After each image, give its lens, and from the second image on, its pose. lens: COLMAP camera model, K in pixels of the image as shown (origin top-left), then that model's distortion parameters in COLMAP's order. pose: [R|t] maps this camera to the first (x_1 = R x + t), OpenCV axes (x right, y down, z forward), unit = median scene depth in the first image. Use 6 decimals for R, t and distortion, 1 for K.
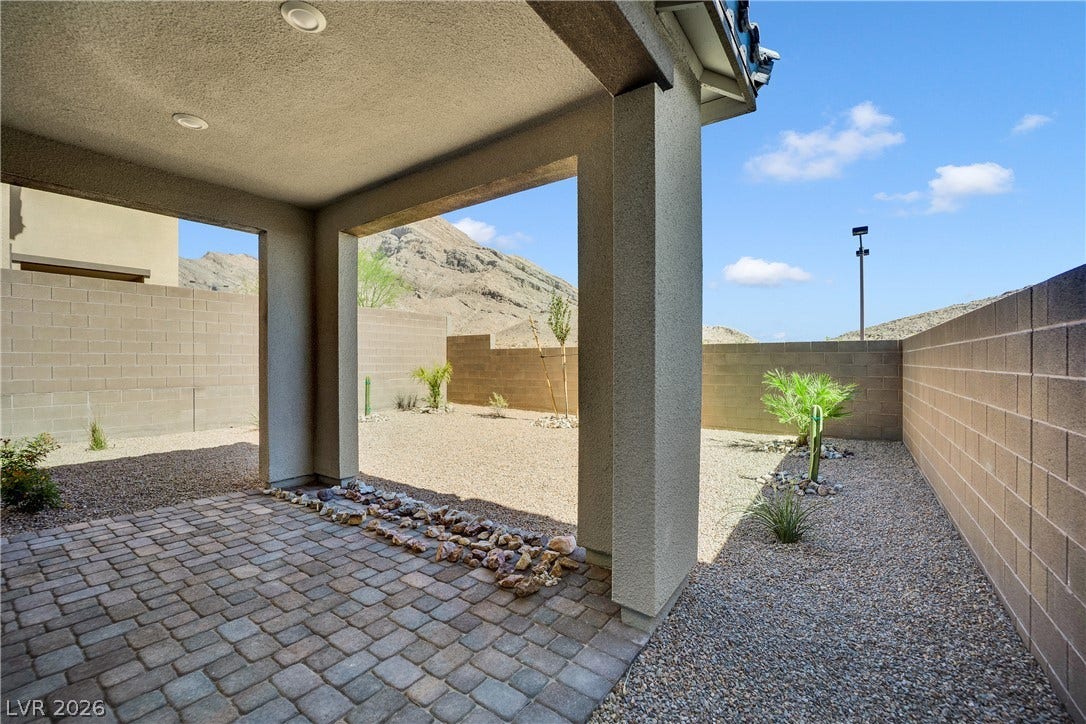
lens RADIAL K [[444.1, 0, 524.7], [0, 444.1, 365.8], [0, 0, 1]] dist [-0.000116, -0.007183]
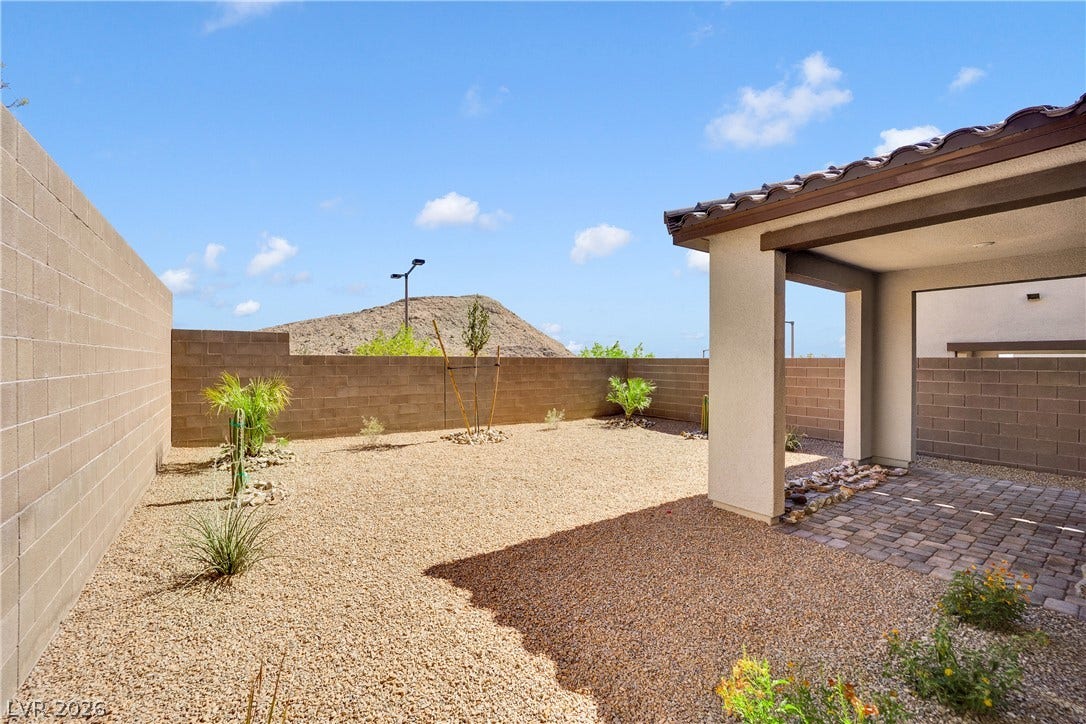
lens RADIAL K [[439.0, 0, 544.0], [0, 439.0, 368.1], [0, 0, 1]] dist [-0.000247, -0.000108]
pose [[0.303028, -0.024549, 0.952665, -2.067141], [0.003940, 0.999692, 0.024508, -0.113667], [-0.952973, -0.003673, 0.303032, 1.501837]]
